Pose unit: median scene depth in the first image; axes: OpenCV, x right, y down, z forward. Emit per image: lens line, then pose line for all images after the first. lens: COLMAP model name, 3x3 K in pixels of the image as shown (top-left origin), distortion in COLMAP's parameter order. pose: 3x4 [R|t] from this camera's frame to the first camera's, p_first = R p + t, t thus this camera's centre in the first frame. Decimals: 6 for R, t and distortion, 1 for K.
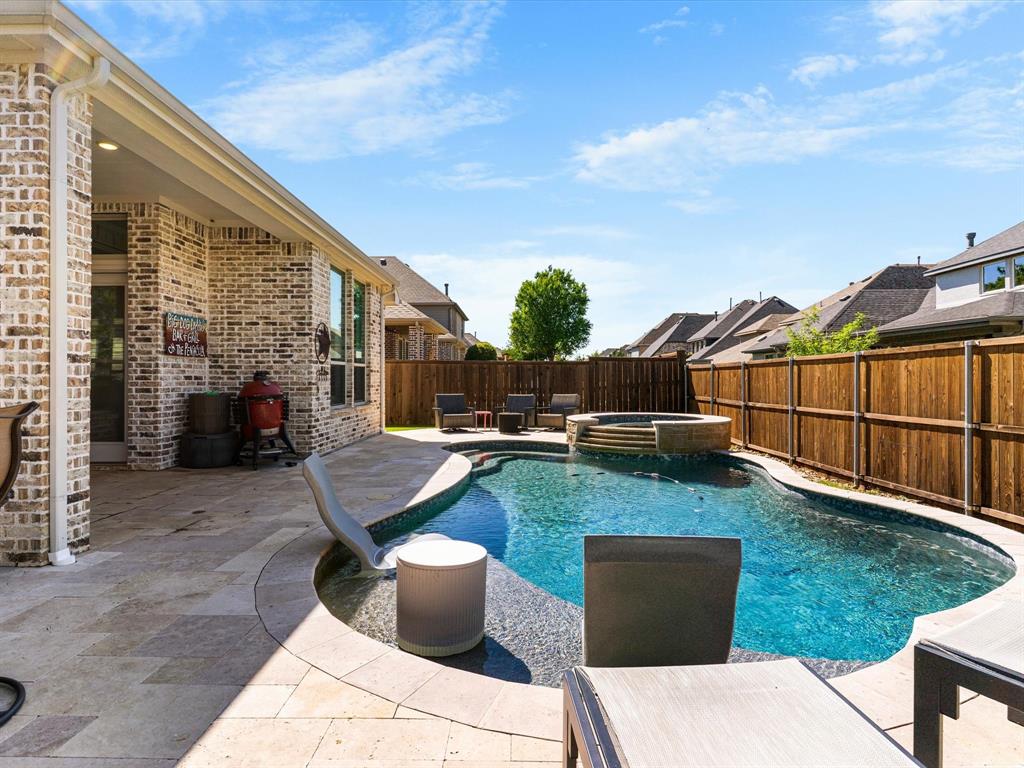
lens RADIAL K [[572.2, 0, 513.8], [0, 572.2, 385.6], [0, 0, 1]] dist [0.003255, -0.000272]
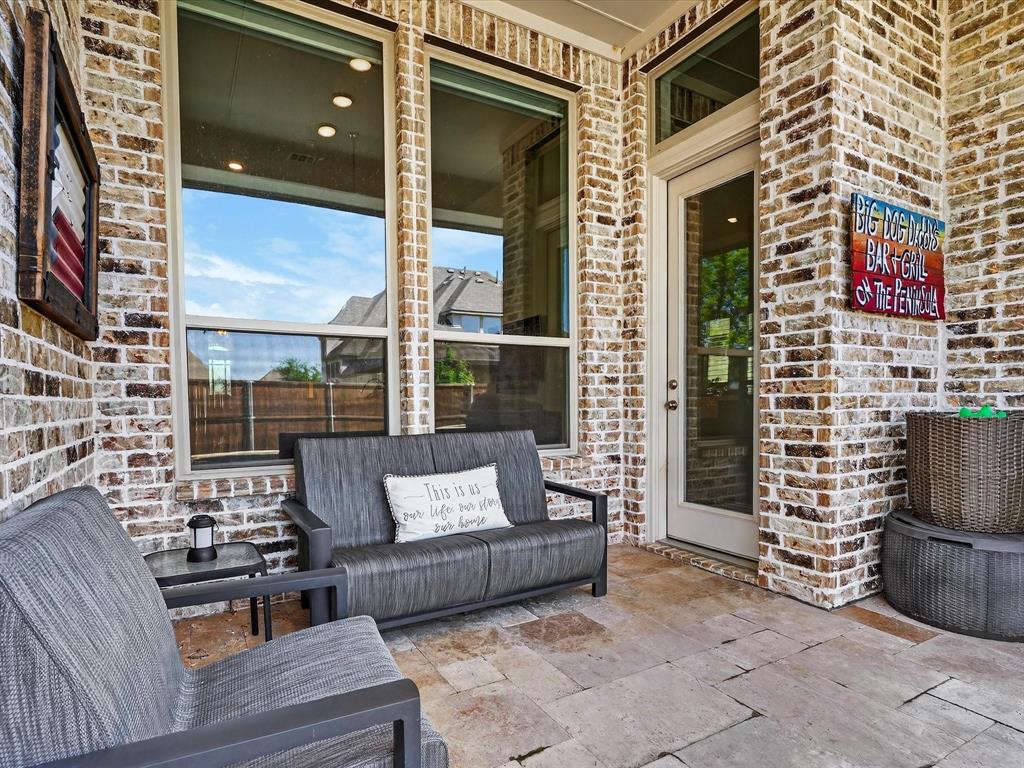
lens RADIAL K [[572.2, 0, 513.8], [0, 572.2, 385.6], [0, 0, 1]] dist [0.003255, -0.000272]
pose [[0.532830, -0.008022, -0.846184, -0.398524], [-0.007126, 0.999877, -0.013967, 0.003552], [0.846192, 0.013472, 0.532708, 0.600291]]
